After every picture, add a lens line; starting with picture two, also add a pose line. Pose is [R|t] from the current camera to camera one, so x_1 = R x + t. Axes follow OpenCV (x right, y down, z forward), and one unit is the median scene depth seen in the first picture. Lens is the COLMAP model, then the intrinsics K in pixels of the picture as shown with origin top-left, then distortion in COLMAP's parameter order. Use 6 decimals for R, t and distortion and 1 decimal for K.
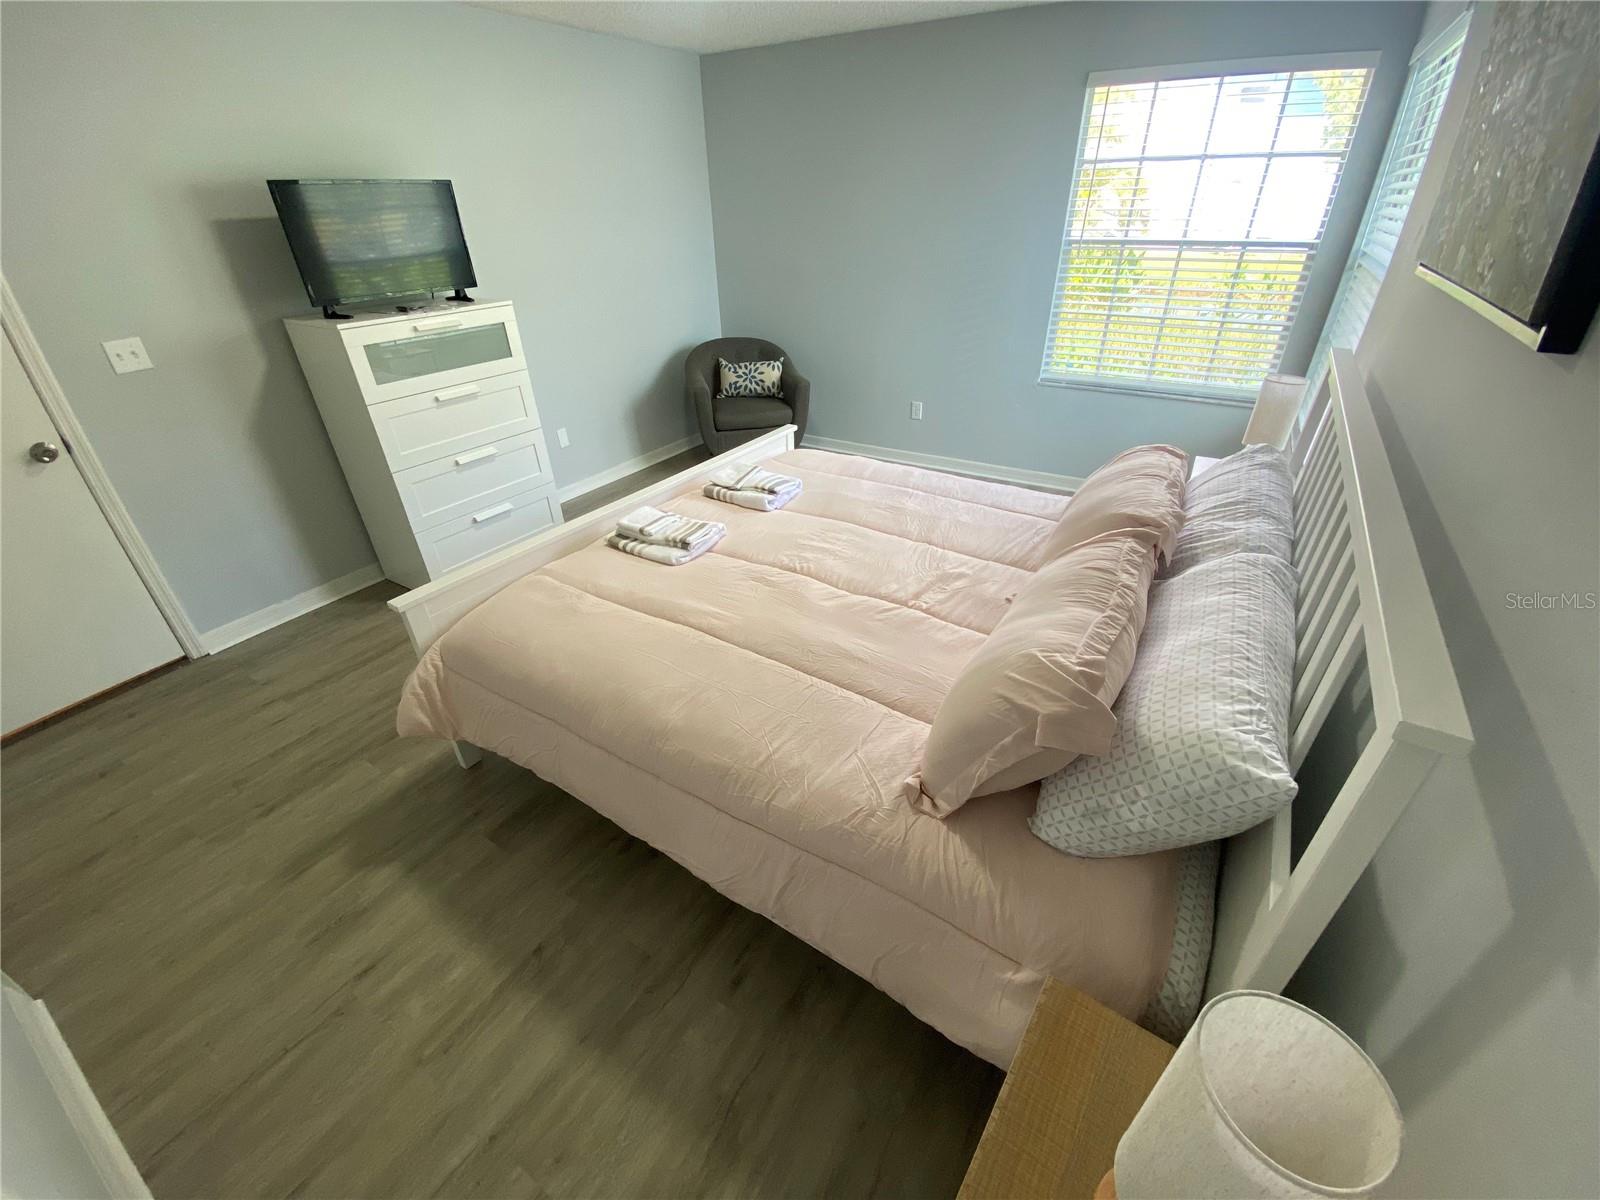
lens RADIAL K [[654.2, 0, 800.4], [0, 654.2, 607.8], [0, 0, 1]] dist [-0.016519, -0.005932]
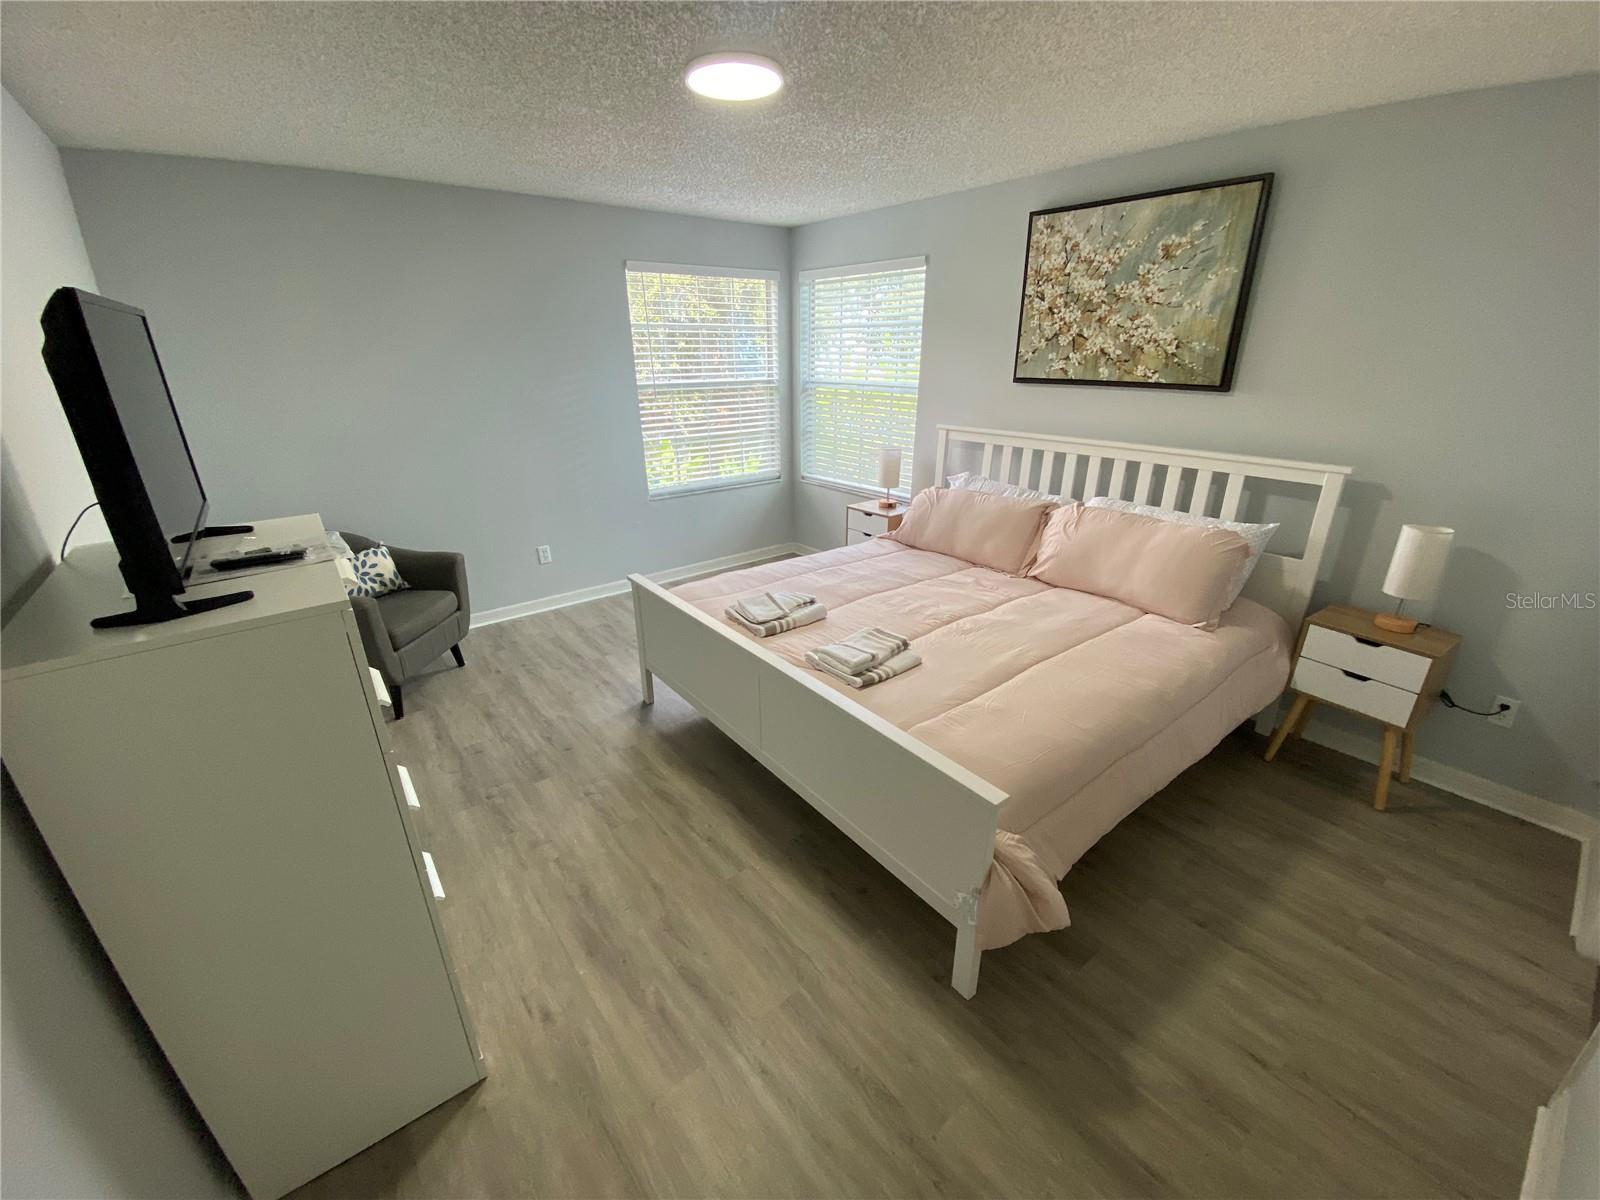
lens RADIAL K [[654.2, 0, 789.9], [0, 654.2, 602.3], [0, 0, 1]] dist [-0.016519, -0.005932]
pose [[0.334724, -0.325536, 0.884300, -1.194145], [0.493864, 0.859828, 0.129590, -0.398422], [-0.802533, 0.393347, 0.448576, 0.664124]]
